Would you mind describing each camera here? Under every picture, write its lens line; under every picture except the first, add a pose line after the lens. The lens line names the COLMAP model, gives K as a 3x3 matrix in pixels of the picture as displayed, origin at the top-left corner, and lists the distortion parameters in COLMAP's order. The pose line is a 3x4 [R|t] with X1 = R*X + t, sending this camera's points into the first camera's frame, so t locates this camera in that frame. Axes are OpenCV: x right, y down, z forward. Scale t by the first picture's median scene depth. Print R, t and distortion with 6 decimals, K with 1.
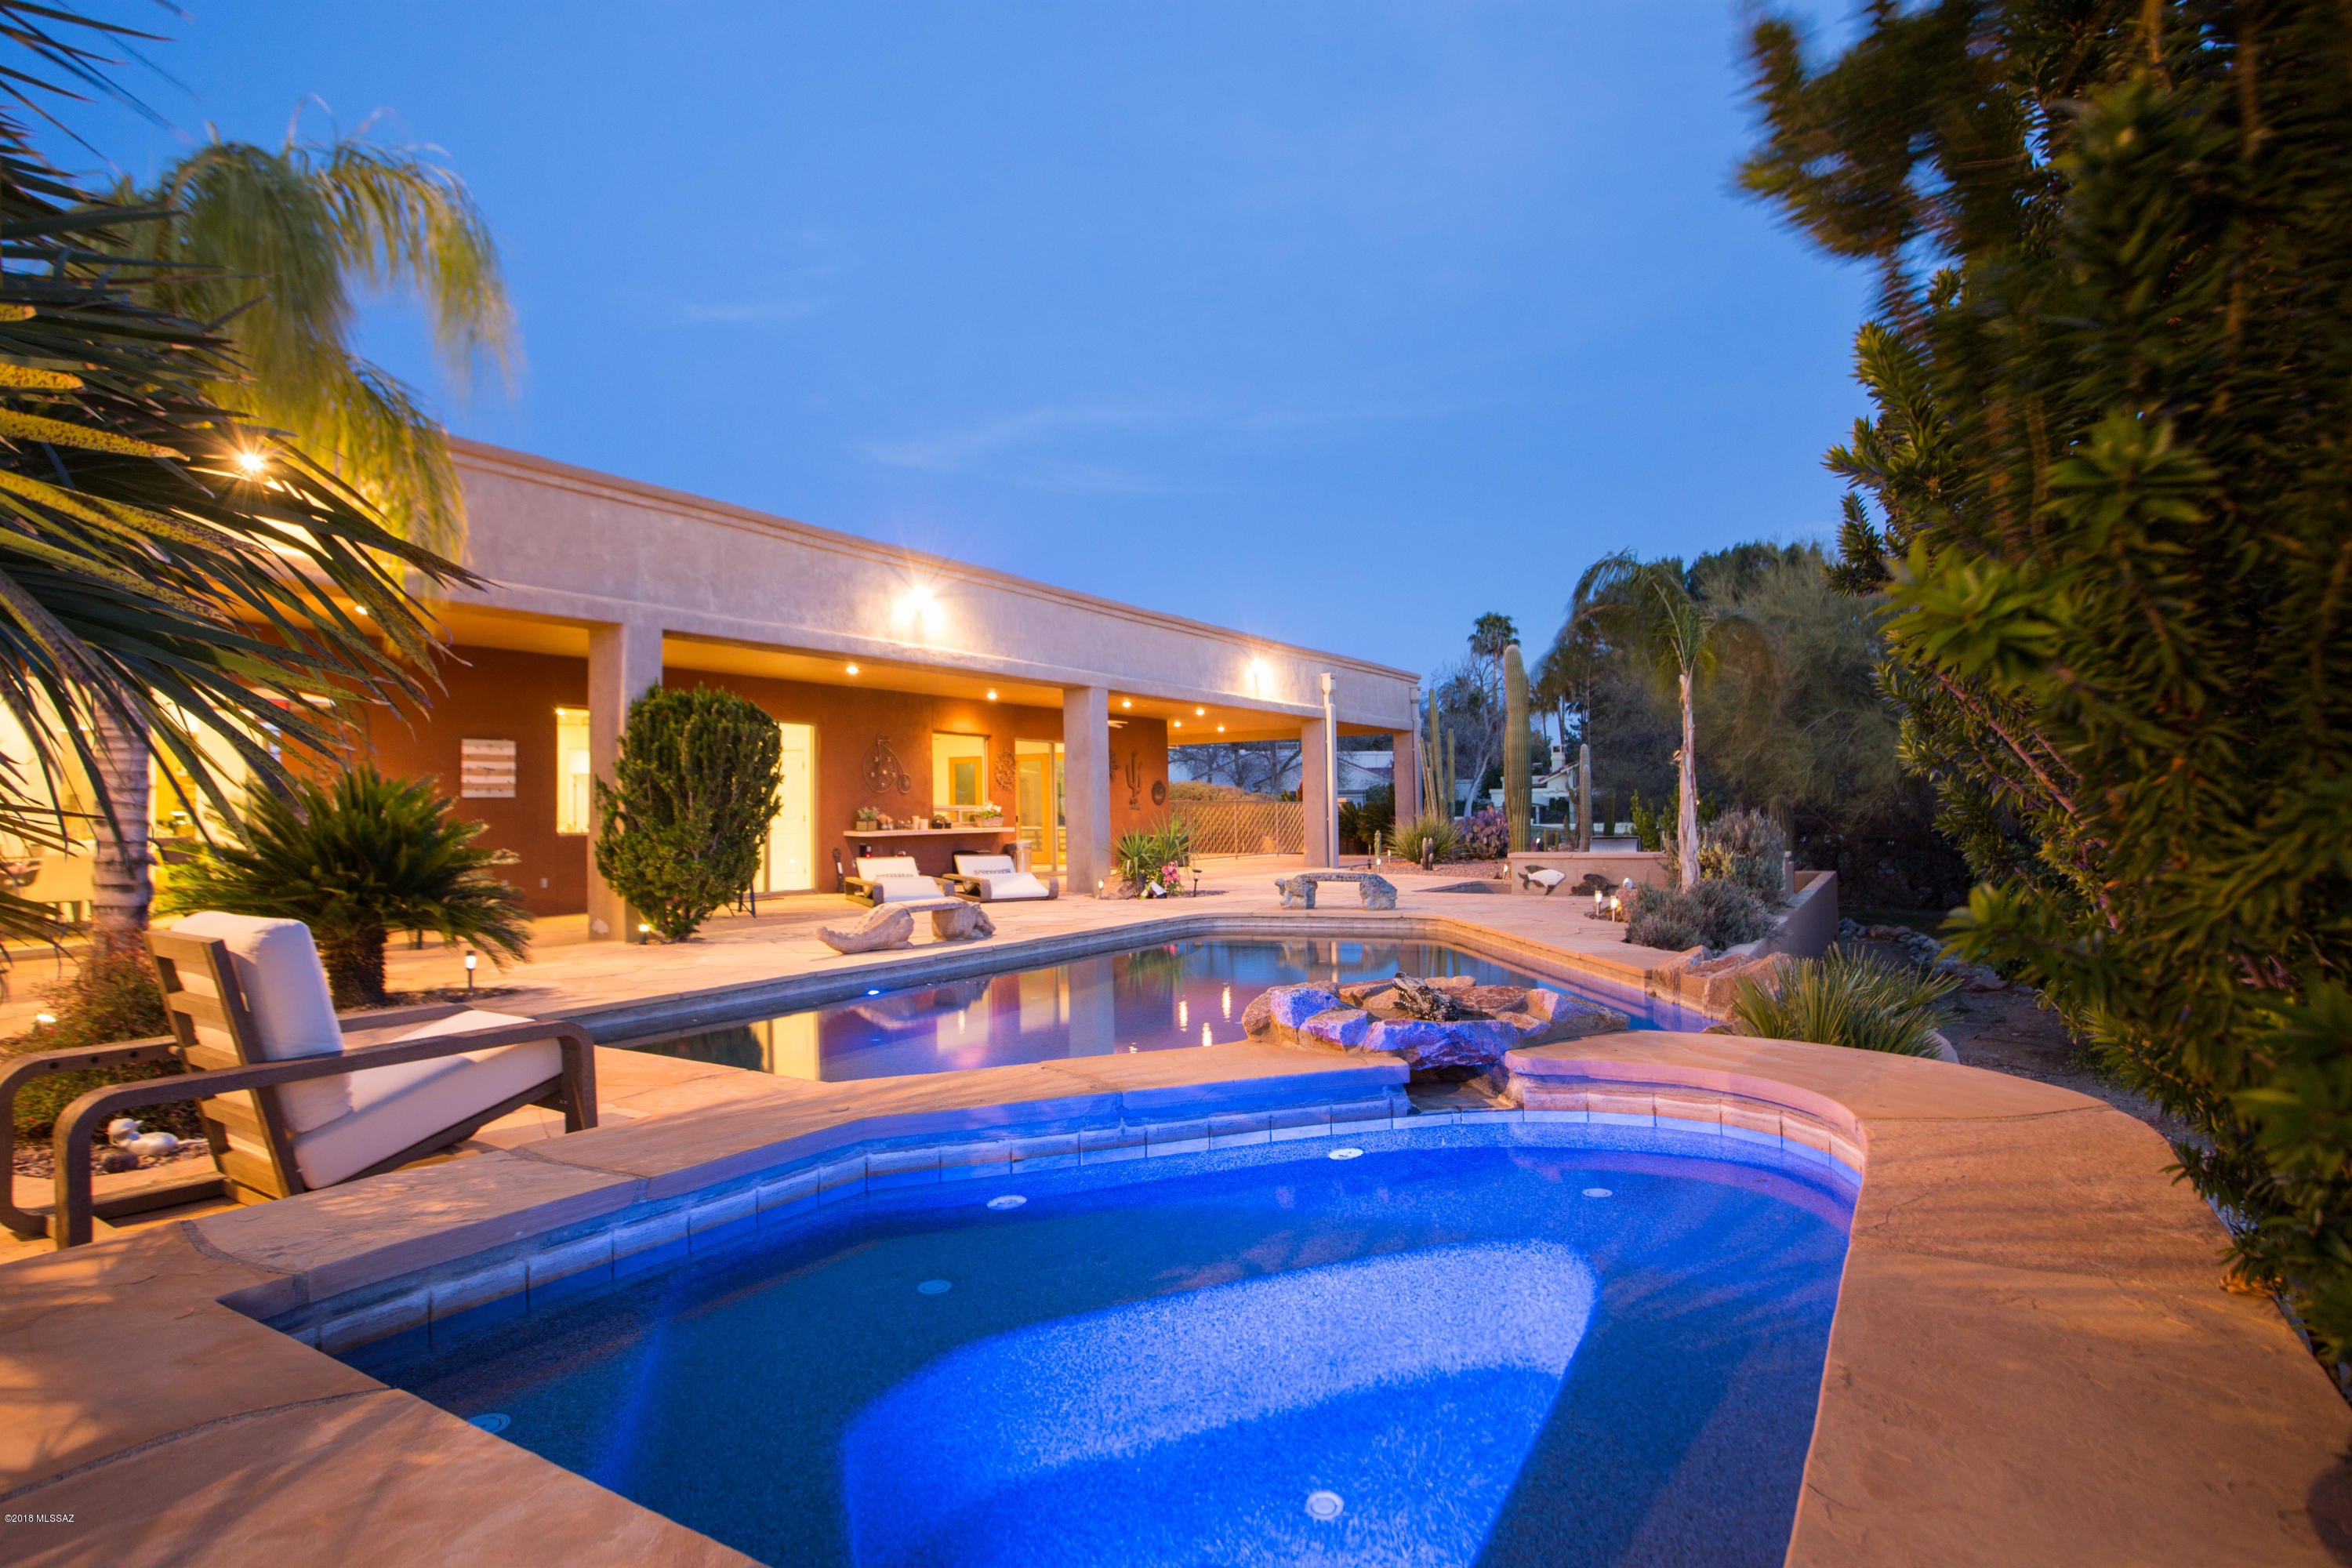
lens RADIAL K [[1372.8, 0, 1174.4], [0, 1372.8, 784.8], [0, 0, 1]] dist [-0.000630, -0.000014]
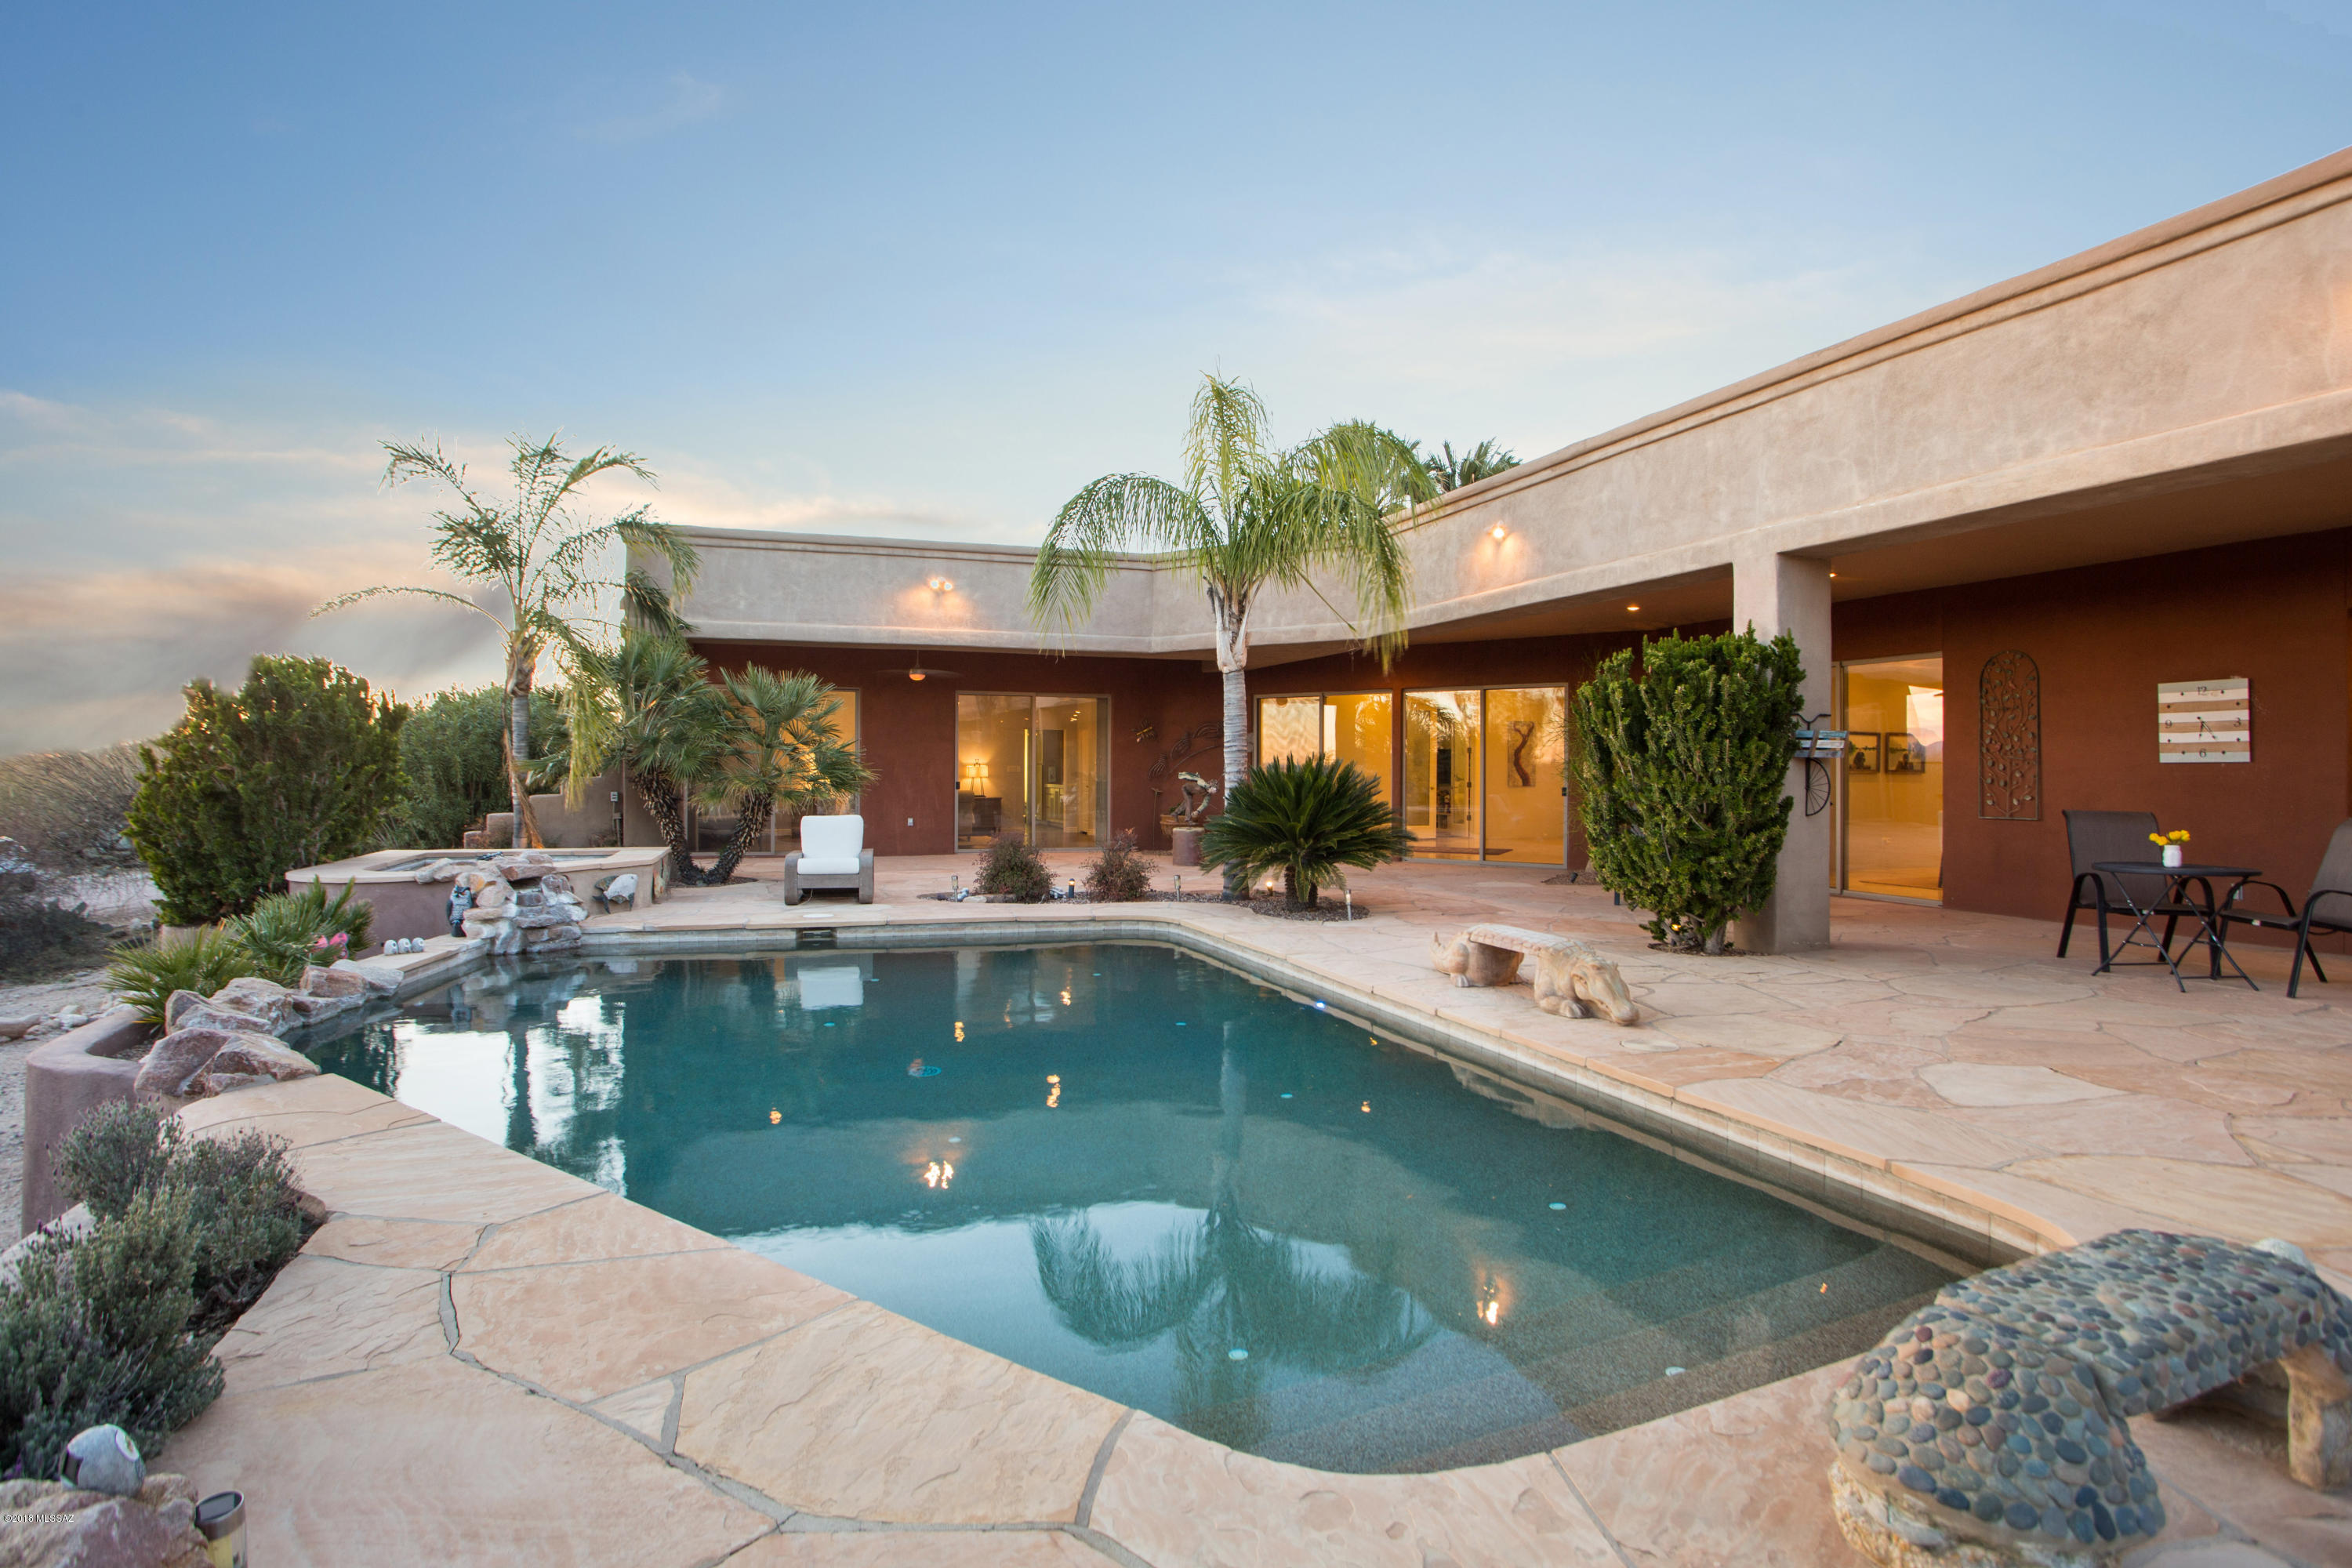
lens RADIAL K [[1244.1, 0, 1175.7], [0, 1244.1, 775.9], [0, 0, 1]] dist [0.001446, 0.000497]
pose [[-0.662013, 0.012613, -0.749386, 0.133473], [0.019780, 0.999804, -0.000646, 0.002456], [0.749231, -0.015250, -0.662133, 0.424495]]
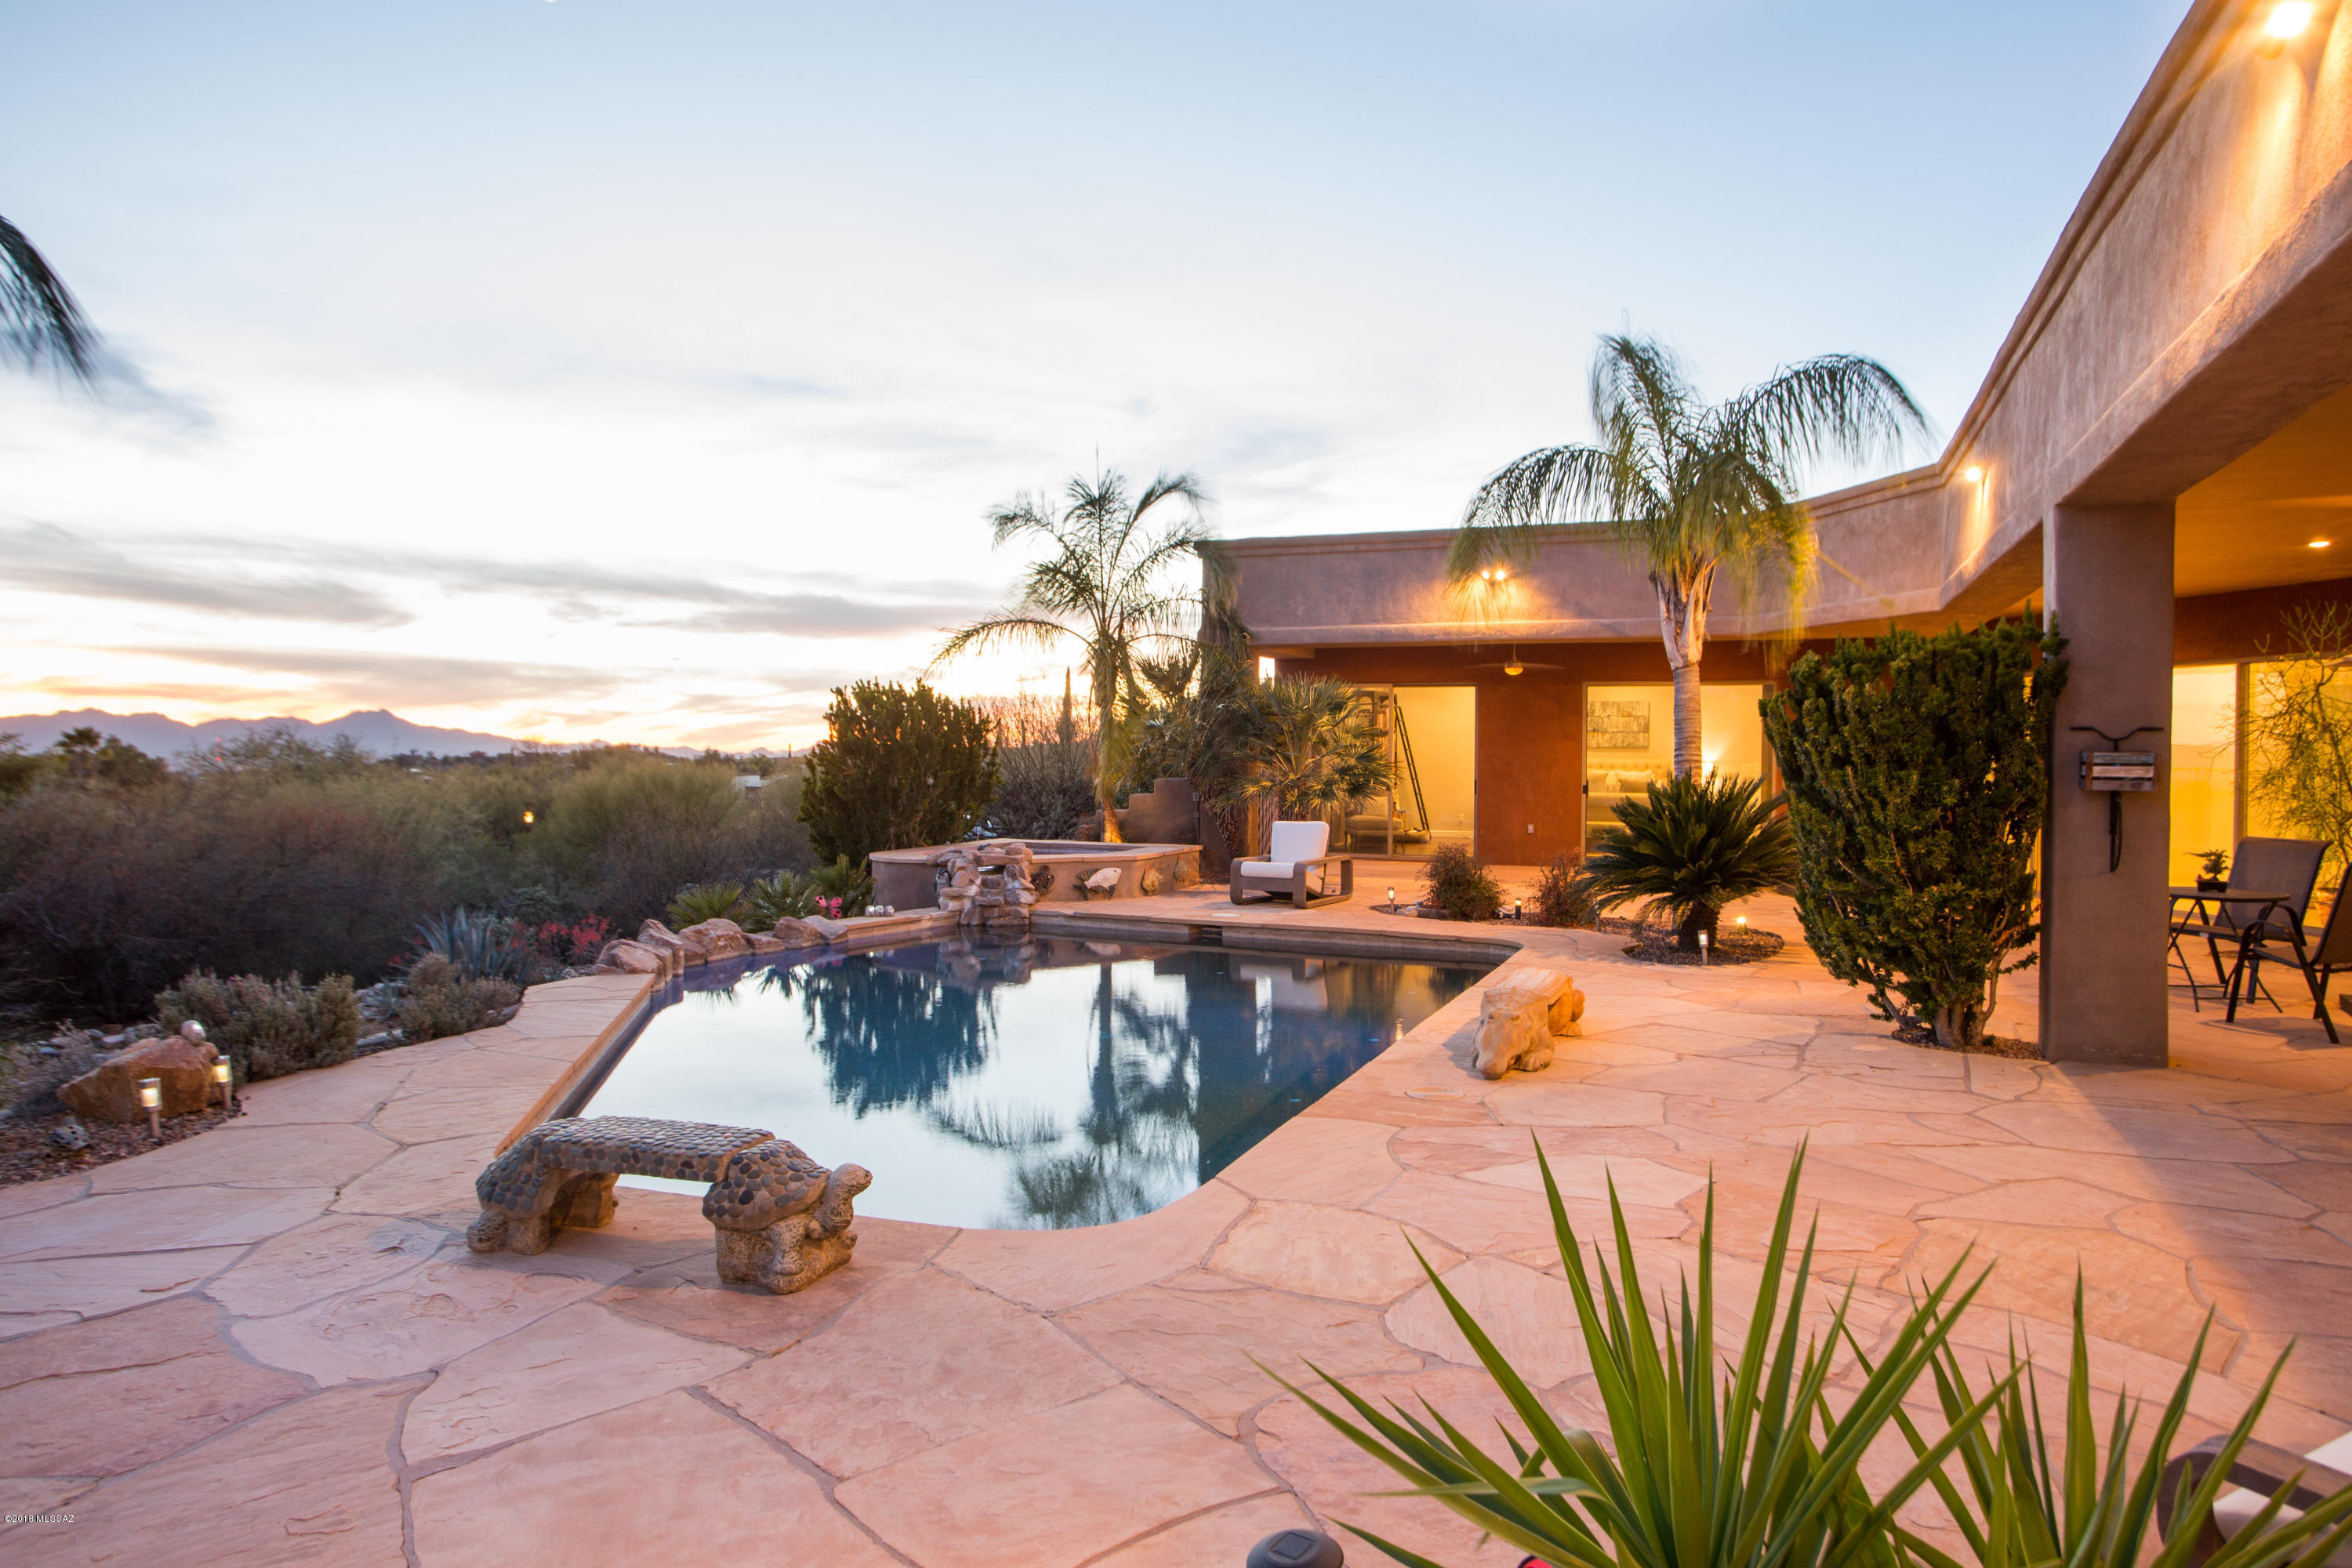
lens RADIAL K [[1543.2, 0, 1175.8], [0, 1543.2, 781.2], [0, 0, 1]] dist [-0.002431, -0.000131]
pose [[-0.991053, 0.009165, -0.133150, 0.004018], [0.008846, 0.999956, 0.002987, -0.002757], [0.133172, 0.001783, -0.991091, 0.589974]]
